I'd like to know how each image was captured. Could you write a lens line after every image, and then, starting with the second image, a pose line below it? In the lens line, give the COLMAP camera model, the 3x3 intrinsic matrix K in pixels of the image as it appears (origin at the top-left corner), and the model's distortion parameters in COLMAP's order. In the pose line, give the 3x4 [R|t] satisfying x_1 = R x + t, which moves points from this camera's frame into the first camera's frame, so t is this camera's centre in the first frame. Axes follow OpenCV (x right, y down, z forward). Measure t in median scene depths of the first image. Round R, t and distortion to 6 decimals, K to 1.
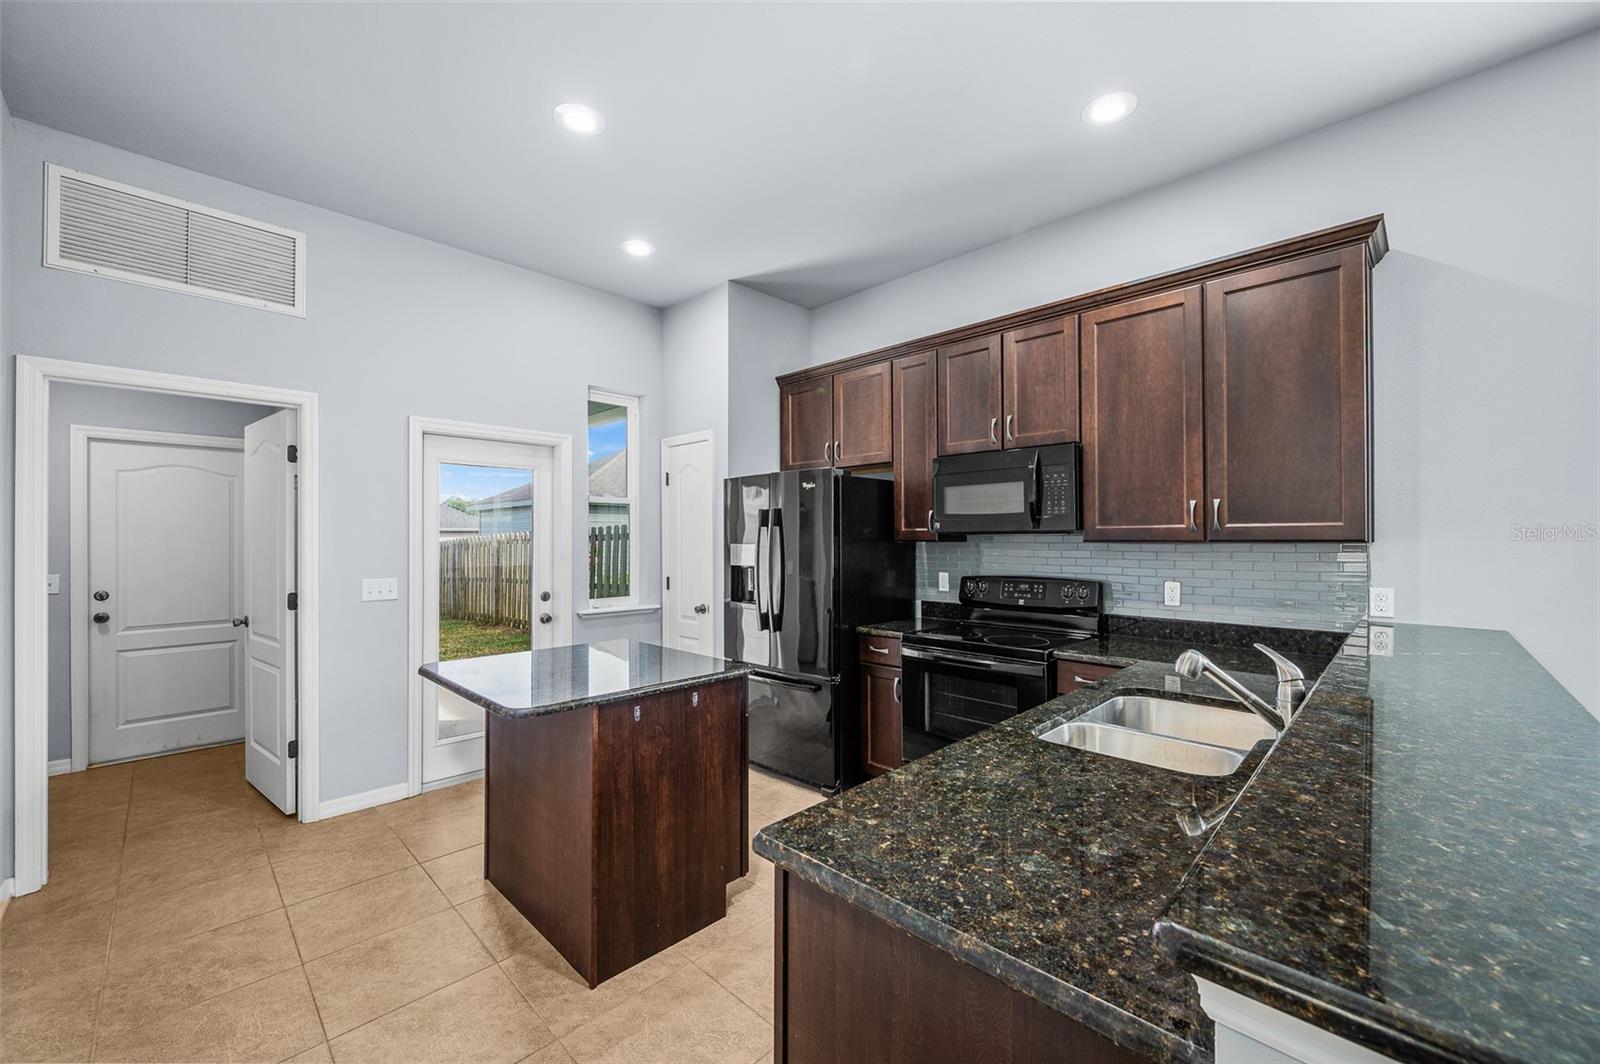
lens RADIAL K [[630.9, 0, 802.8], [0, 630.9, 536.3], [0, 0, 1]] dist [-0.000521, -0.000096]
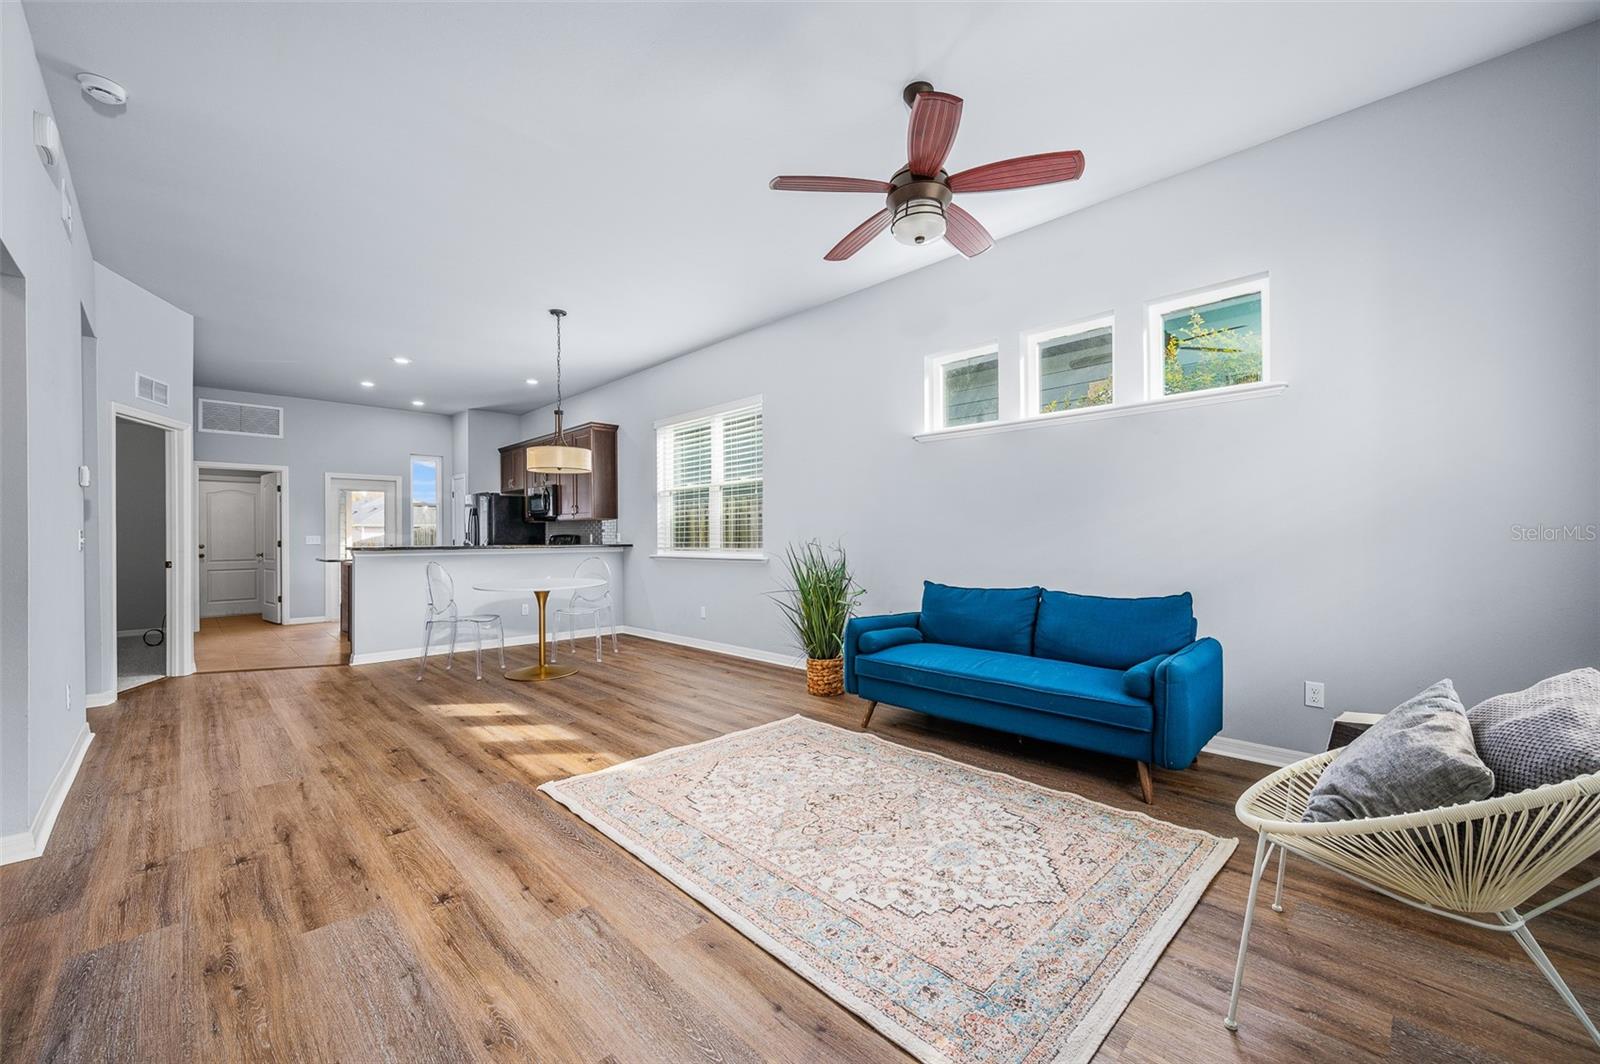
lens RADIAL K [[630.9, 0, 802.8], [0, 630.9, 536.3], [0, 0, 1]] dist [-0.000521, -0.000096]
pose [[0.999949, -0.002756, -0.009749, 1.467348], [0.002803, 0.999985, 0.004736, 0.067256], [0.009736, -0.004763, 0.999941, -1.686896]]
